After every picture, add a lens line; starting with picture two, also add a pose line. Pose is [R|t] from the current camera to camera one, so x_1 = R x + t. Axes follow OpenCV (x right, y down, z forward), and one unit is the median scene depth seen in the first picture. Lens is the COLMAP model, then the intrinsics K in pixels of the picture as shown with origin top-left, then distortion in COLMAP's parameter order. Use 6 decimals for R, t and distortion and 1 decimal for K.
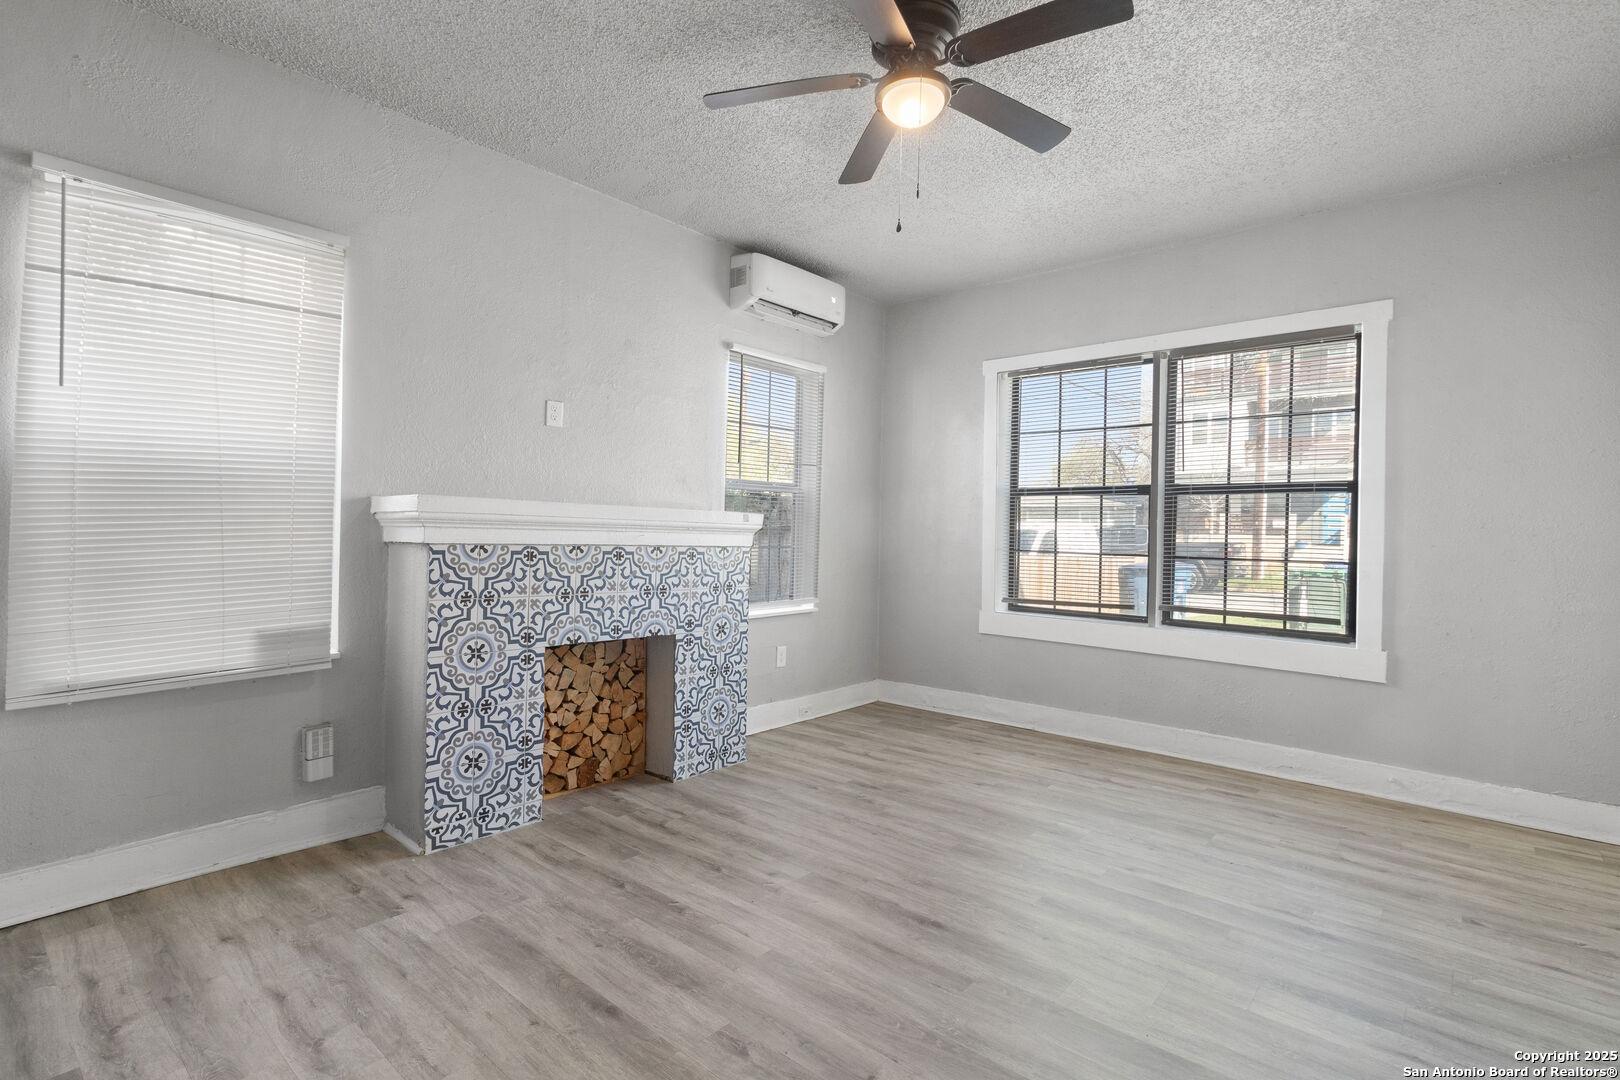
lens RADIAL K [[770.2, 0, 801.7], [0, 770.2, 531.0], [0, 0, 1]] dist [0.003809, 0.001611]
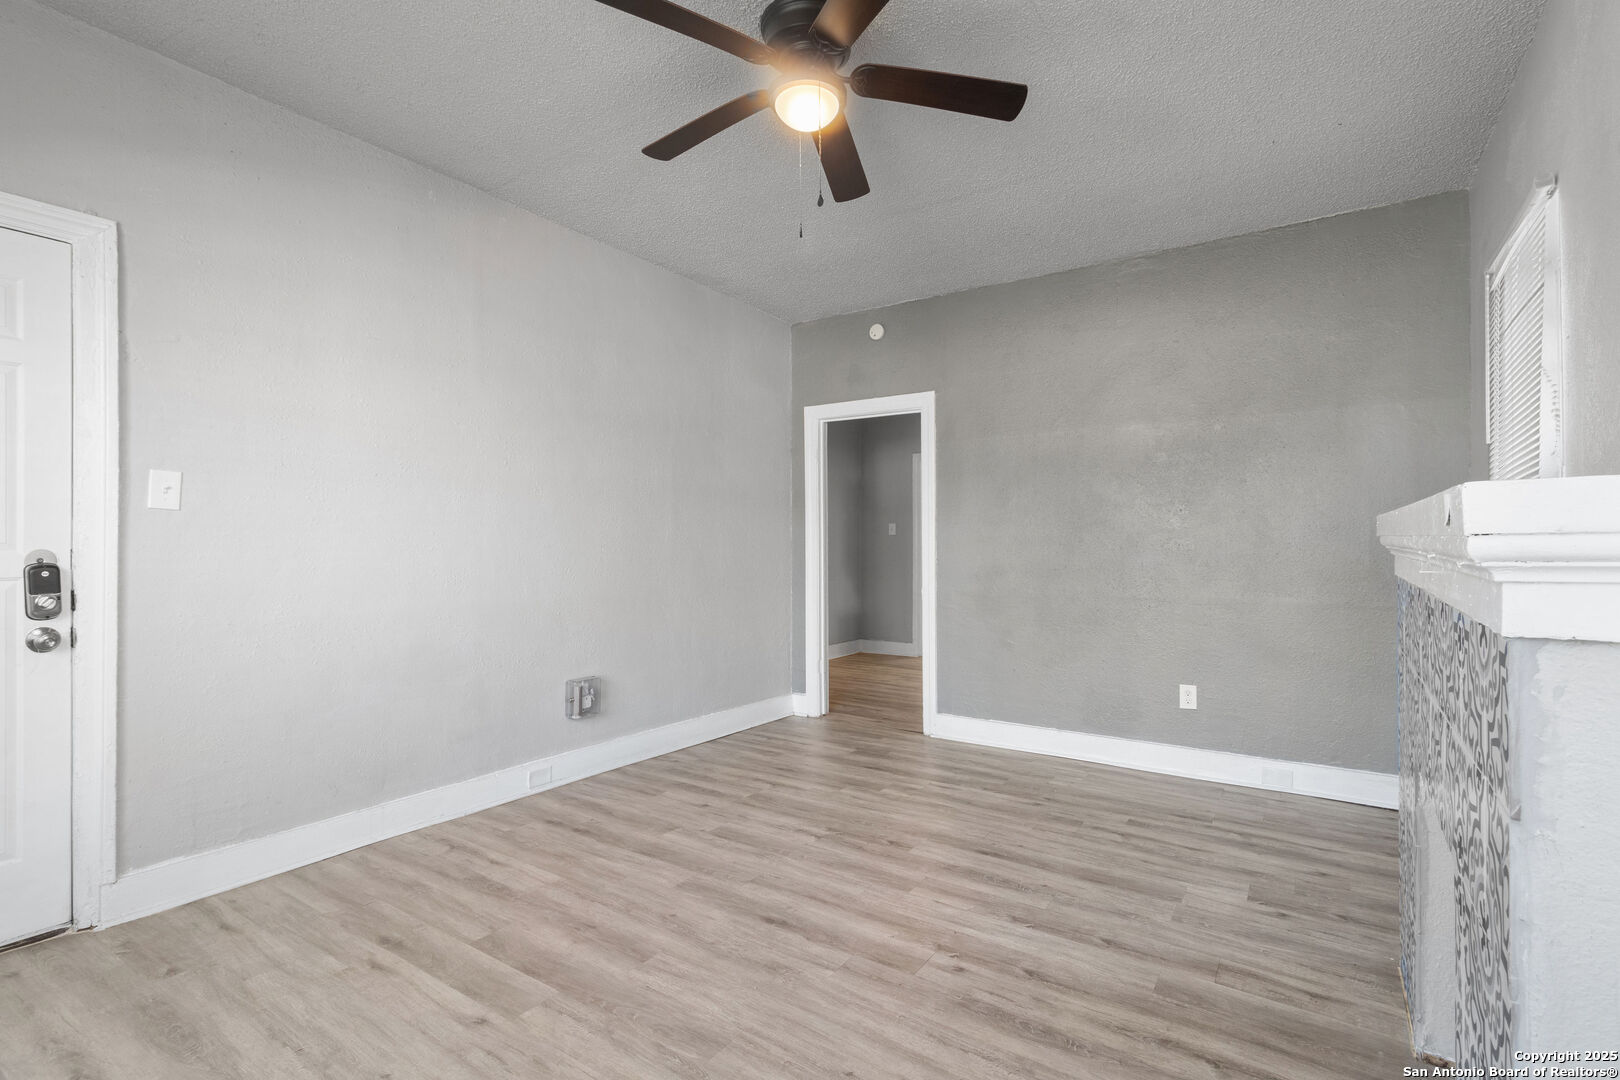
lens RADIAL K [[750.1, 0, 805.0], [0, 750.1, 537.6], [0, 0, 1]] dist [0.005726, -0.000773]
pose [[-0.991360, -0.019823, -0.129665, 0.184703], [-0.018184, 0.999739, -0.013815, 0.000417], [0.129905, -0.011338, -0.991462, 1.384095]]
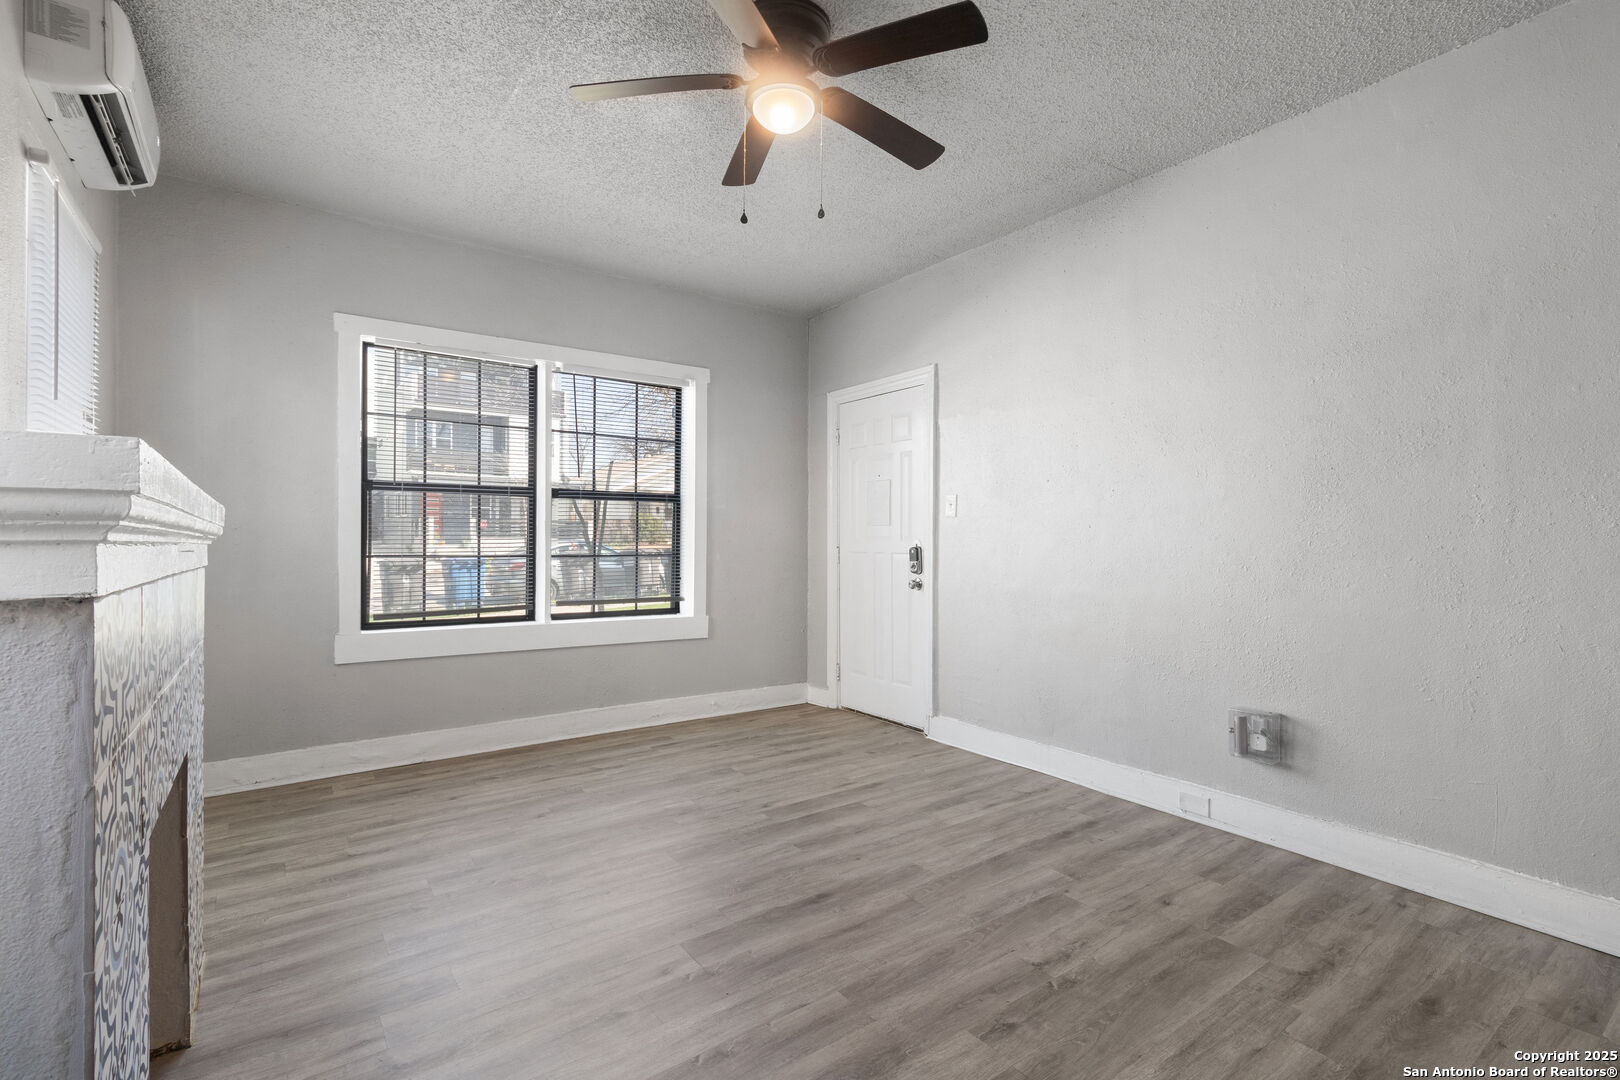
lens RADIAL K [[750.1, 0, 814.7], [0, 750.1, 541.6], [0, 0, 1]] dist [0.005726, -0.000773]
pose [[0.211118, -0.019149, 0.977273, -0.584937], [-0.000827, 0.999804, 0.019769, -0.008843], [-0.977460, -0.004981, 0.211061, 0.537552]]
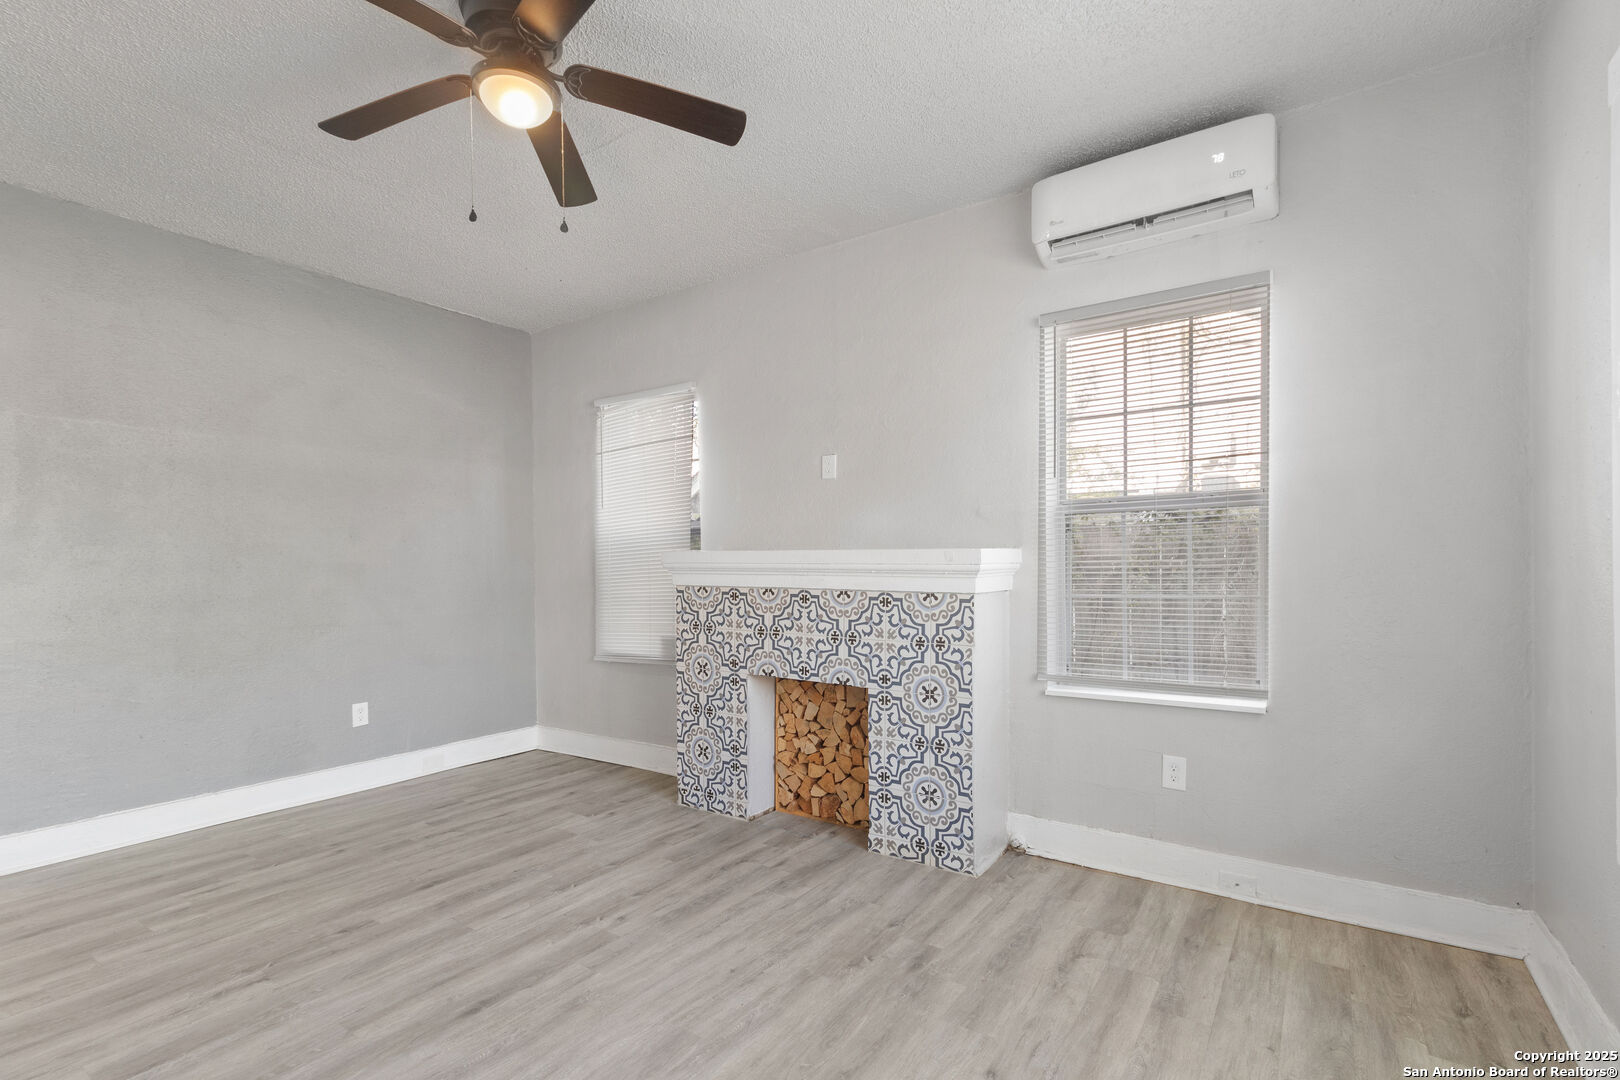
lens RADIAL K [[750.1, 0, 807.2], [0, 750.1, 564.3], [0, 0, 1]] dist [0.005726, -0.000773]
pose [[0.121400, -0.021667, -0.992367, 0.753832], [0.007827, 0.999752, -0.020870, 0.006744], [0.992573, -0.005233, 0.121540, 0.875475]]
